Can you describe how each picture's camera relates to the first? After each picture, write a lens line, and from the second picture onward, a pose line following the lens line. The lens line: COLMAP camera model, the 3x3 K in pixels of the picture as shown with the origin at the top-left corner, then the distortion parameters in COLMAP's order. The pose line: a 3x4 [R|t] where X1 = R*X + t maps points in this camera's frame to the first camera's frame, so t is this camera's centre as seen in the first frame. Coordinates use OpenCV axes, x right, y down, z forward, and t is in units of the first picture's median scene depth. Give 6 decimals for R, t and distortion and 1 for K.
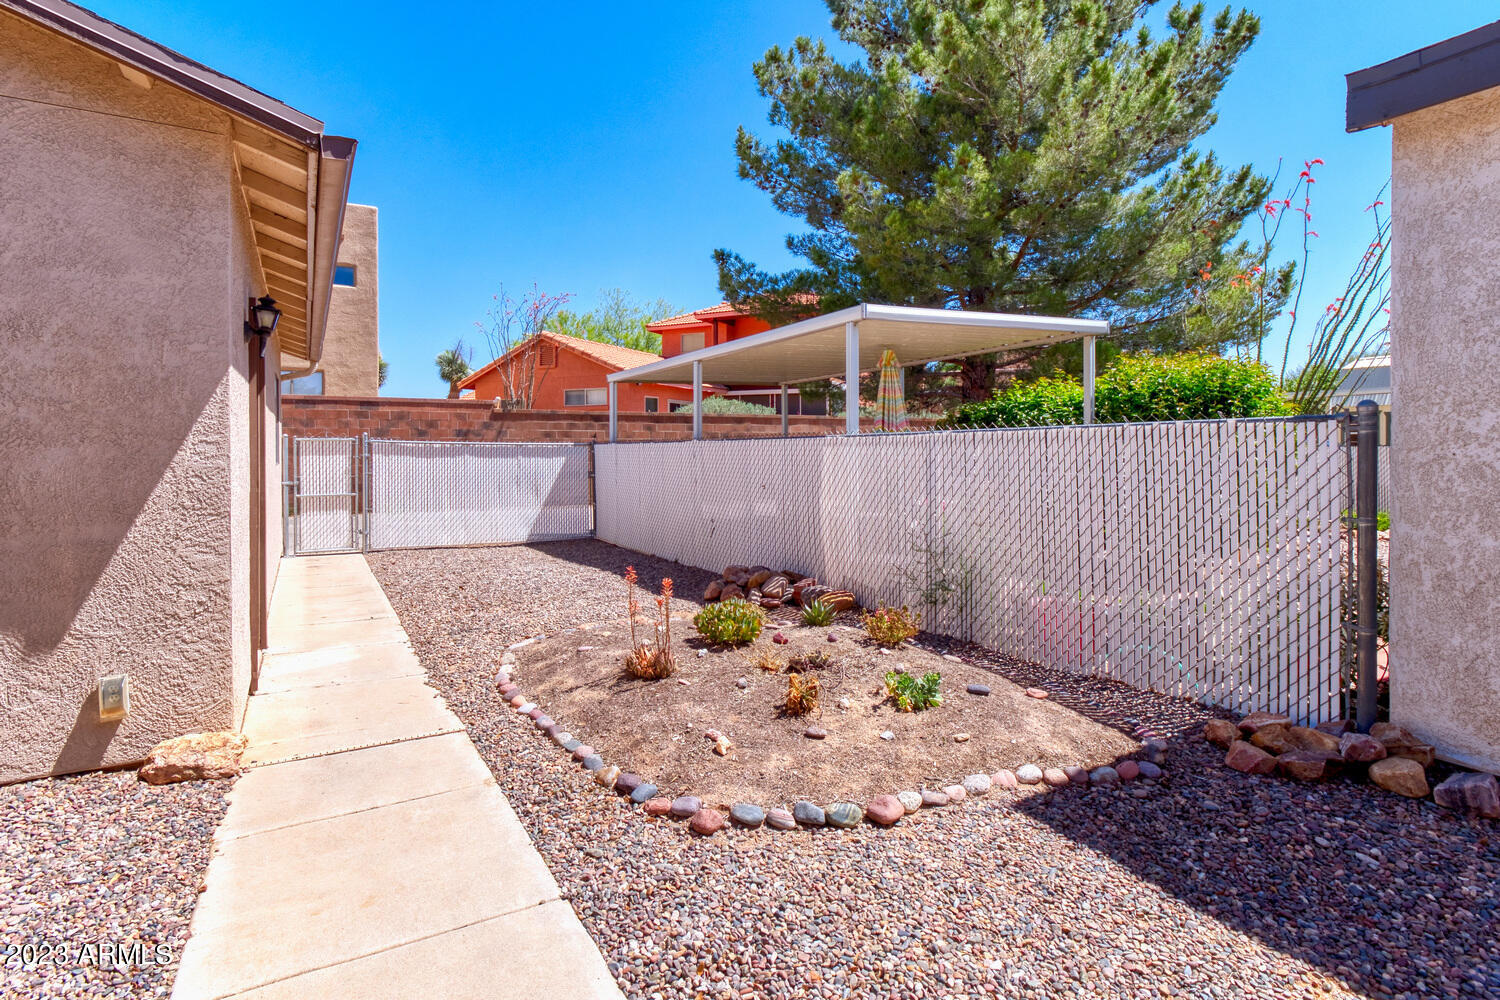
lens RADIAL K [[763.5, 0, 749.2], [0, 763.5, 420.3], [0, 0, 1]] dist [0.000076, 0.000020]
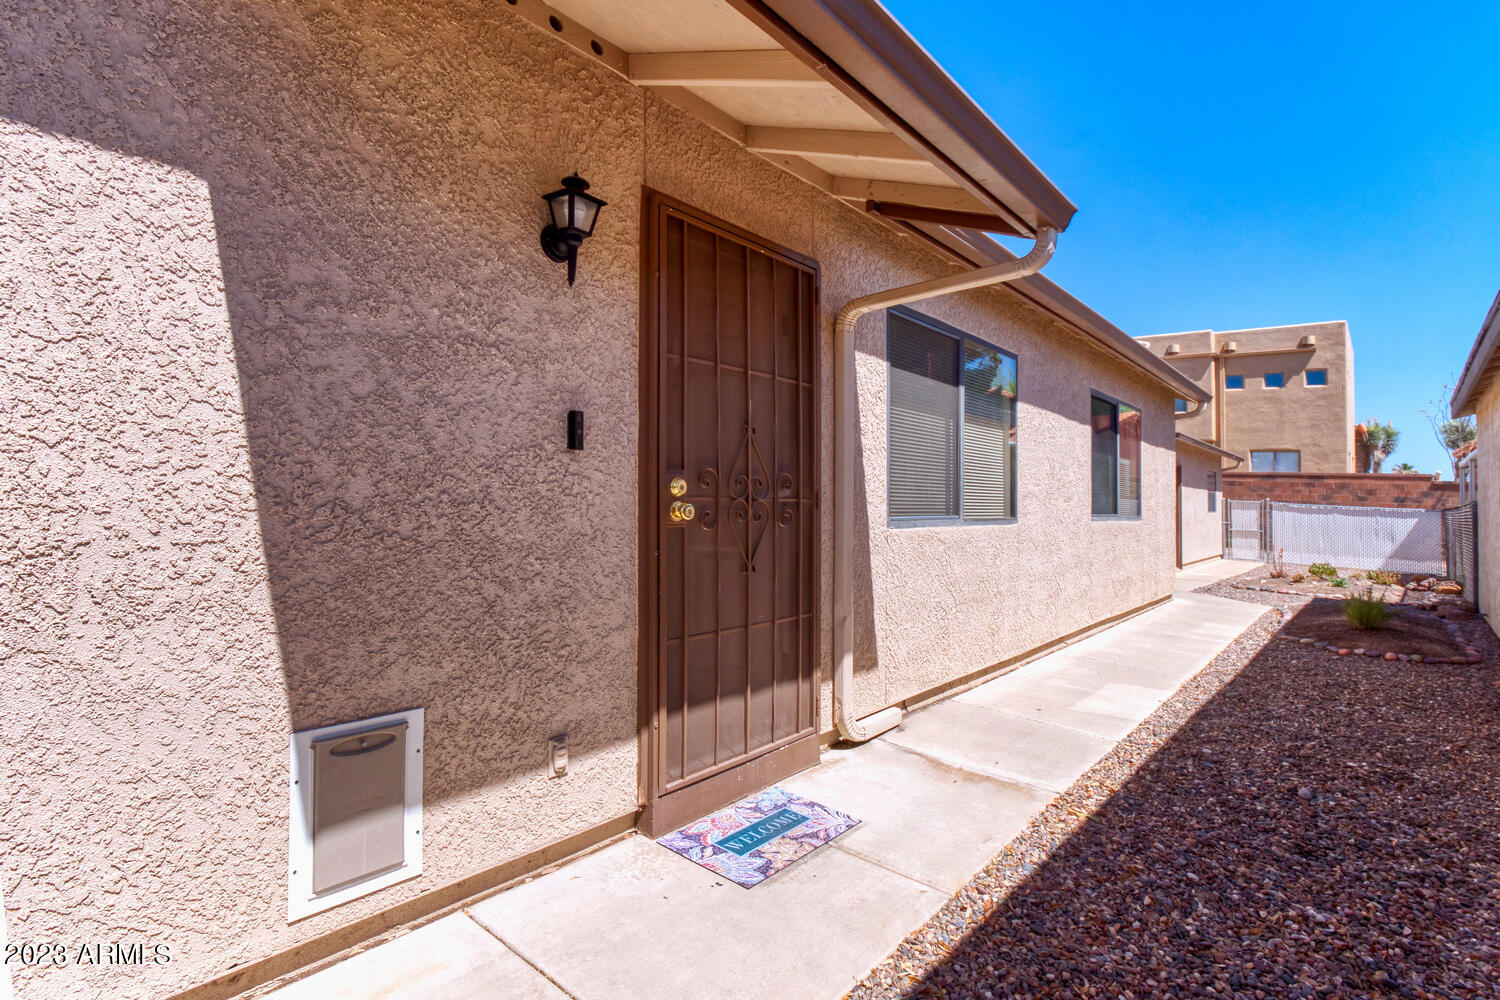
lens RADIAL K [[730.3, 0, 749.8], [0, 730.3, 472.2], [0, 0, 1]] dist [-0.000083, 0.000003]
pose [[0.333540, -0.004490, -0.942725, 0.444554], [-0.003780, 0.999974, -0.006101, -0.019244], [0.942728, 0.005599, 0.333514, -0.464340]]
